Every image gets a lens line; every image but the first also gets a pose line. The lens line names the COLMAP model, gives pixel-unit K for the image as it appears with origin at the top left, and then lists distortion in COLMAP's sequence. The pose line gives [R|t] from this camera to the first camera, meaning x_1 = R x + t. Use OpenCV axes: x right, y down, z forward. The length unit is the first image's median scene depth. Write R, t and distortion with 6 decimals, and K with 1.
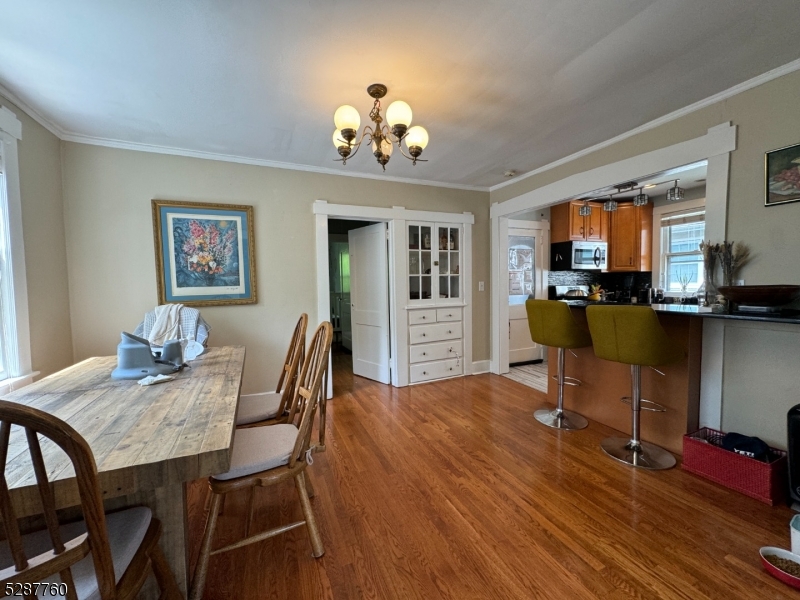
lens RADIAL K [[321.1, 0, 399.5], [0, 321.1, 298.3], [0, 0, 1]] dist [-0.000311, 0.000211]
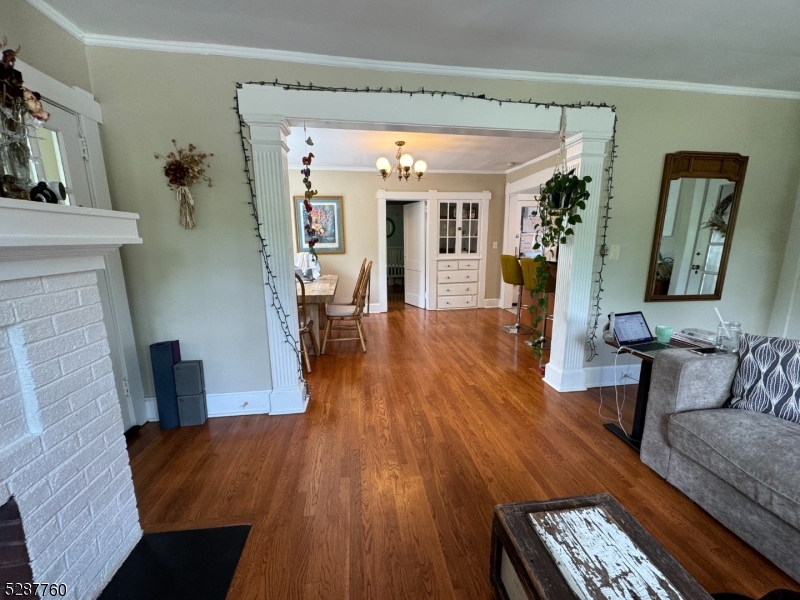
lens RADIAL K [[321.1, 0, 399.5], [0, 321.1, 298.3], [0, 0, 1]] dist [-0.000311, 0.000211]
pose [[0.964058, 0.060319, -0.258754, 0.316331], [-0.023883, 0.989620, 0.141710, 0.003352], [0.264616, -0.130437, 0.955492, -0.635199]]
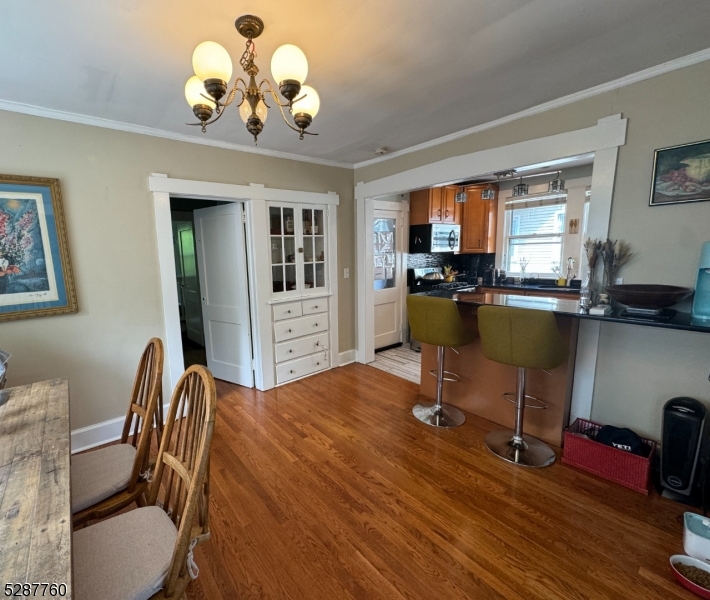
lens RADIAL K [[320.1, 0, 309.9], [0, 320.1, 298.4], [0, 0, 1]] dist [-0.000032, -0.000056]
pose [[0.974478, -0.044054, 0.220120, -0.079364], [0.023601, 0.995226, 0.094698, -0.076015], [-0.223241, -0.087086, 0.970865, 0.155040]]
